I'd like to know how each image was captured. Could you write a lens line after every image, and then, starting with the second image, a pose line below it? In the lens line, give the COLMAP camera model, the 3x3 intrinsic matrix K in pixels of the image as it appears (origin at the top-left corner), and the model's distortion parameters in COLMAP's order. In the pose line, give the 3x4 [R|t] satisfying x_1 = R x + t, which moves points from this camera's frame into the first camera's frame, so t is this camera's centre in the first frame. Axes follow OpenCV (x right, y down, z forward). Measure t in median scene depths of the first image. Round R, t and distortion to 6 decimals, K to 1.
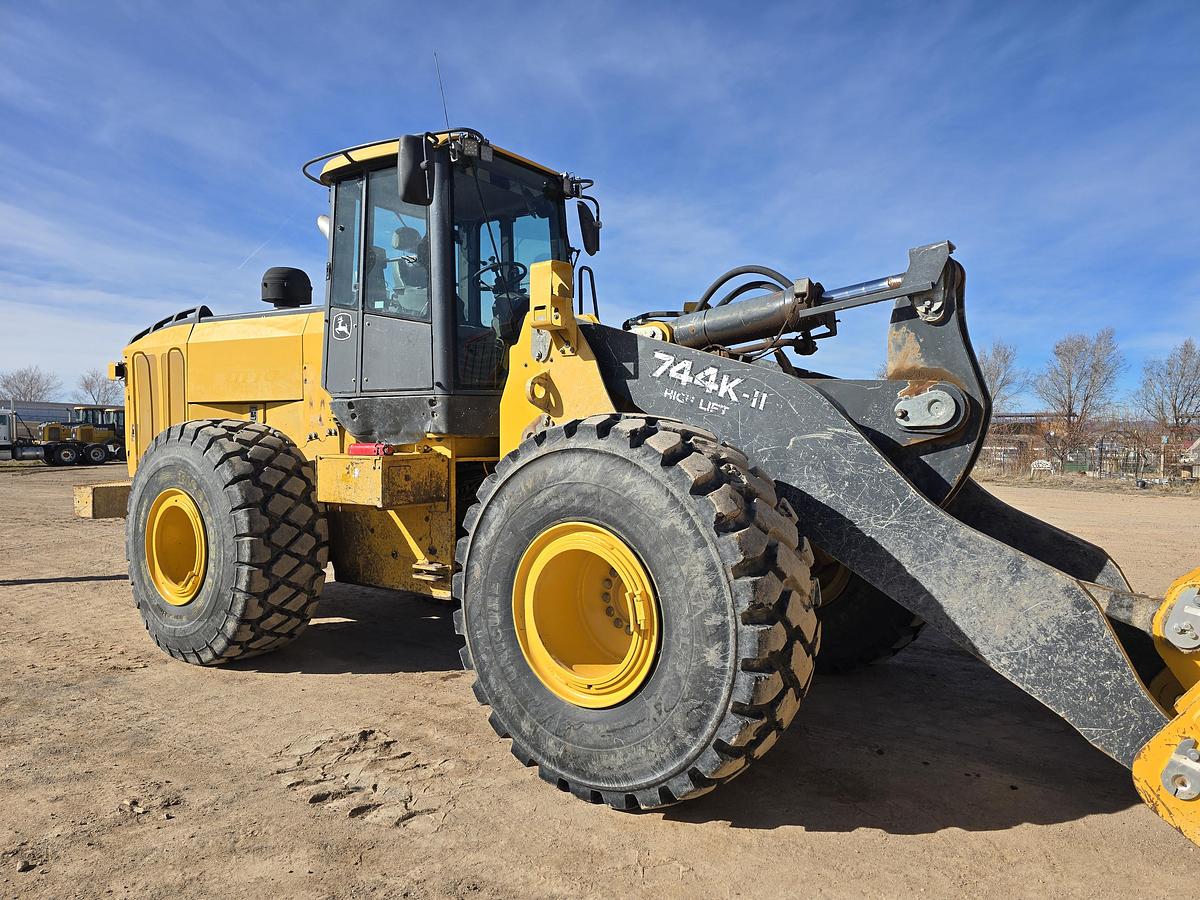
lens RADIAL K [[807.7, 0, 596.8], [0, 807.7, 456.8], [0, 0, 1]] dist [0.067730, -0.059687]
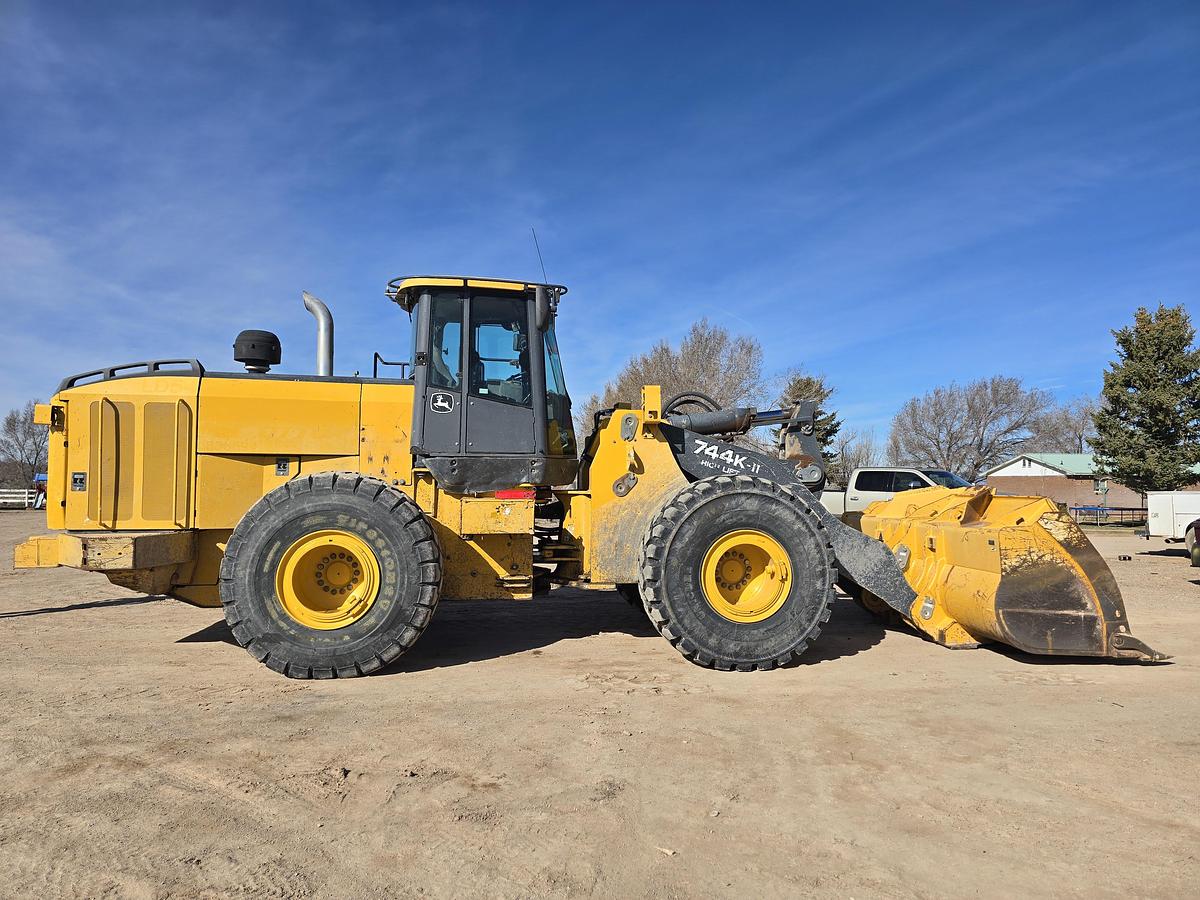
lens RADIAL K [[805.1, 0, 591.8], [0, 805.1, 454.4], [0, 0, 1]] dist [0.054454, -0.043711]
pose [[0.723888, 0.026380, 0.689413, -1.406238], [0.014987, 0.998432, -0.053941, -0.002548], [-0.689754, 0.049380, 0.722358, -0.154185]]
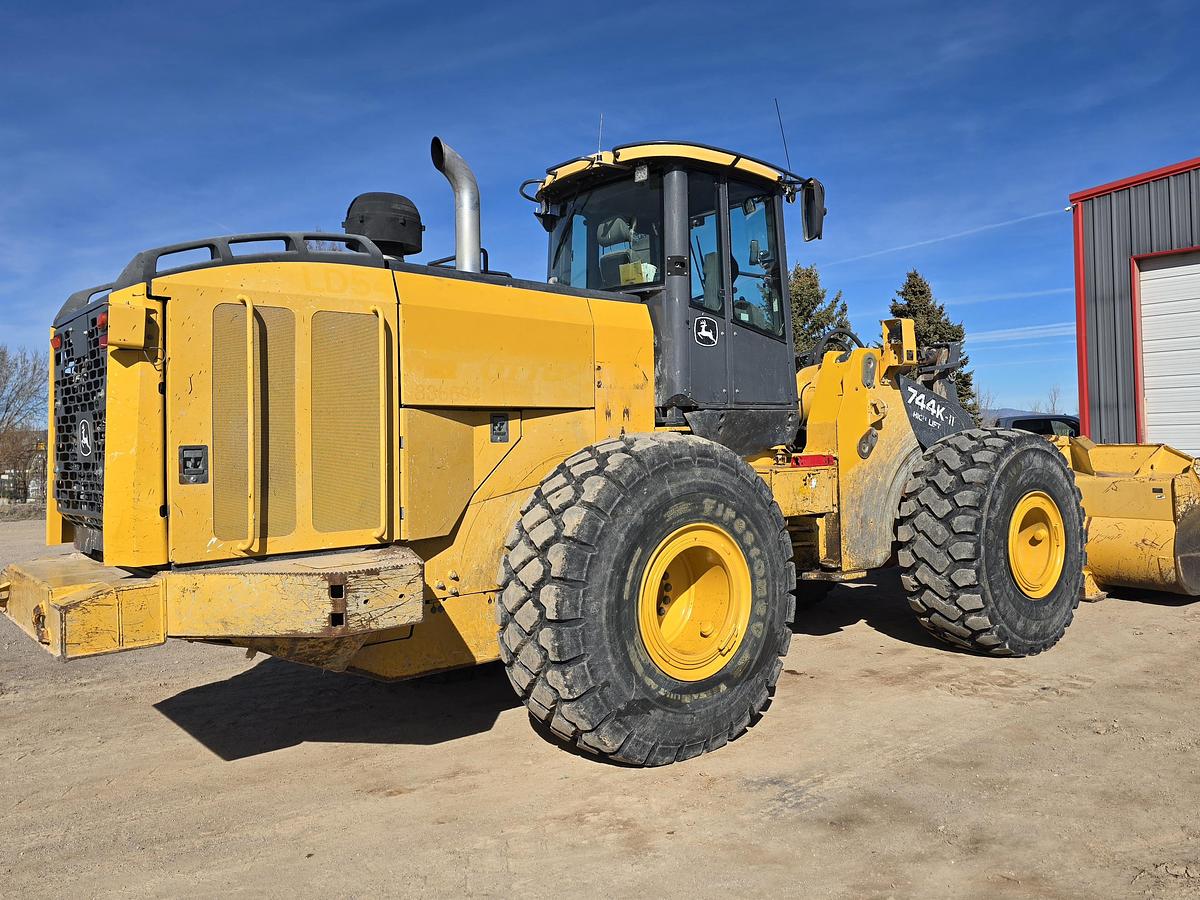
lens RADIAL K [[960.4, 0, 649.3], [0, 960.4, 410.7], [0, 0, 1]] dist [0.053852, -0.033823]
pose [[0.225437, 0.021262, 0.974026, -1.867469], [0.049784, 0.998204, -0.033312, -0.051548], [-0.972985, 0.056001, 0.223974, 1.117077]]
